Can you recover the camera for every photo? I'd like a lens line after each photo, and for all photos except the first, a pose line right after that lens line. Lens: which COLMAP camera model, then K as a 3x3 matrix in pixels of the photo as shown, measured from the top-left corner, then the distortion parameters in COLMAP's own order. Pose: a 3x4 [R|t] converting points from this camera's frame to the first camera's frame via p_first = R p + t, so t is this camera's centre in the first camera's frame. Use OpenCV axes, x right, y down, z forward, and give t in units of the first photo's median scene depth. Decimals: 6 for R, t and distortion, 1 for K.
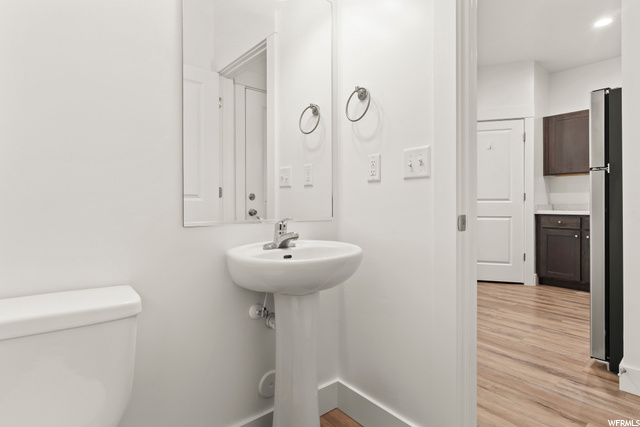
lens RADIAL K [[325.8, 0, 320.4], [0, 325.8, 208.1], [0, 0, 1]] dist [-0.000910, -0.000081]
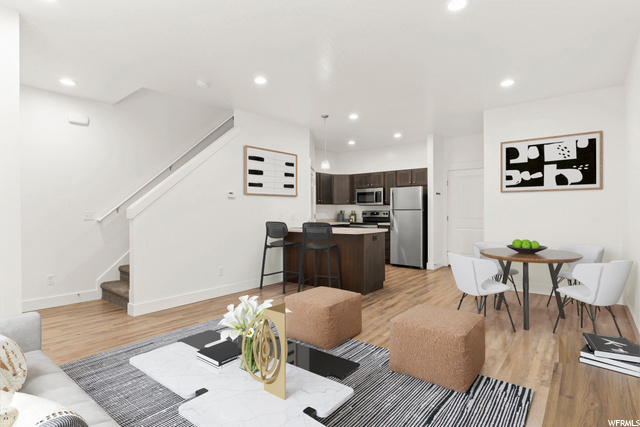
lens RADIAL K [[325.8, 0, 325.5], [0, 325.8, 212.2], [0, 0, 1]] dist [-0.000910, -0.000081]
pose [[-0.212698, 0.001609, 0.977117, -1.492380], [0.016144, 0.999868, 0.001868, -0.077827], [-0.976985, 0.016171, -0.212696, 1.805991]]
